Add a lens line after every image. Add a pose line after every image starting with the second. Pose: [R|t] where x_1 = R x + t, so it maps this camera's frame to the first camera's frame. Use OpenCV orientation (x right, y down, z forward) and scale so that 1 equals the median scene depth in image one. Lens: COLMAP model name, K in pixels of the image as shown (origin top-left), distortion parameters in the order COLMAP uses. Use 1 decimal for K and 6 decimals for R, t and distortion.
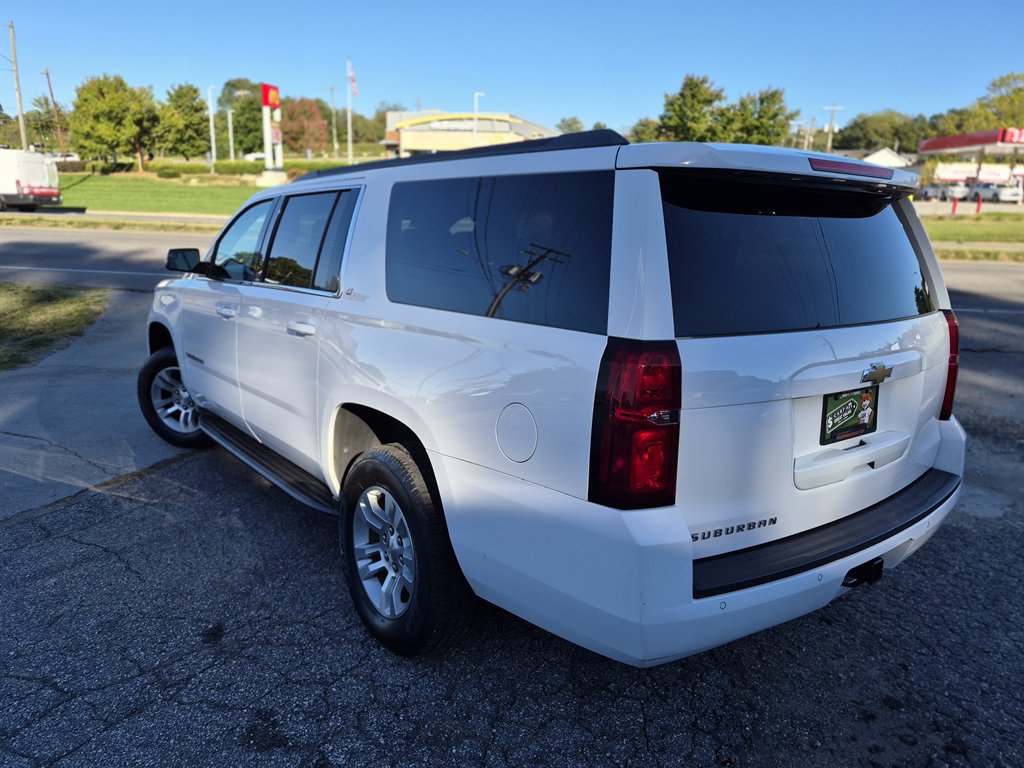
lens RADIAL K [[713.1, 0, 505.0], [0, 713.1, 382.5], [0, 0, 1]] dist [0.051246, -0.042308]
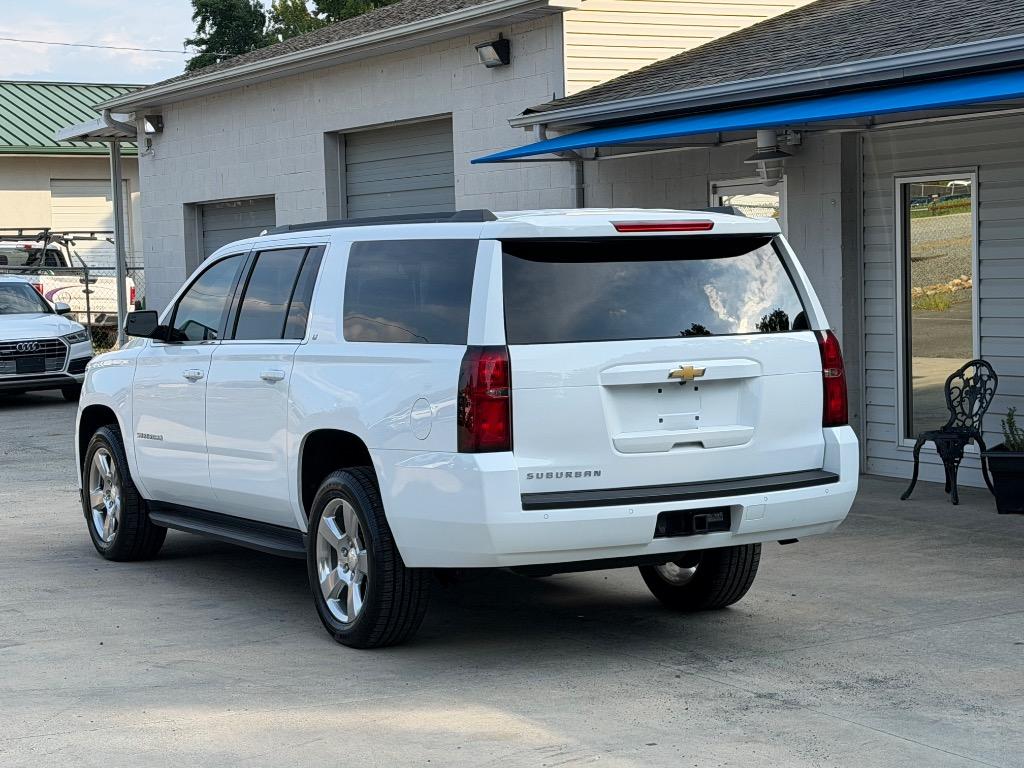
lens RADIAL K [[1918.8, 0, 508.7], [0, 1918.8, 386.4], [0, 0, 1]] dist [0.161806, 0.000000]
pose [[0.990378, -0.032013, -0.134635, 0.551279], [0.011984, 0.989060, -0.147023, 0.446271], [0.137869, 0.143995, 0.979927, -2.146247]]
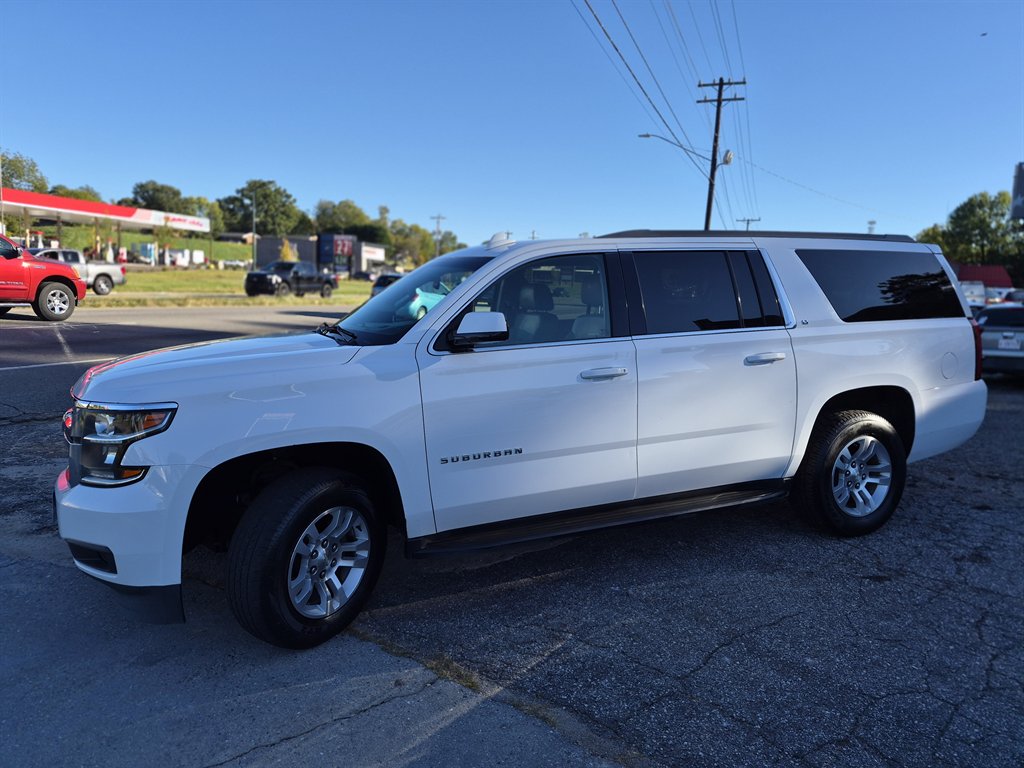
lens RADIAL K [[713.1, 0, 515.7], [0, 713.1, 375.3], [0, 0, 1]] dist [0.051246, -0.042308]
pose [[0.230215, -0.133138, 0.963989, -1.950669], [0.205465, 0.974916, 0.085579, -0.292377], [-0.951202, 0.178364, 0.251795, 1.339859]]
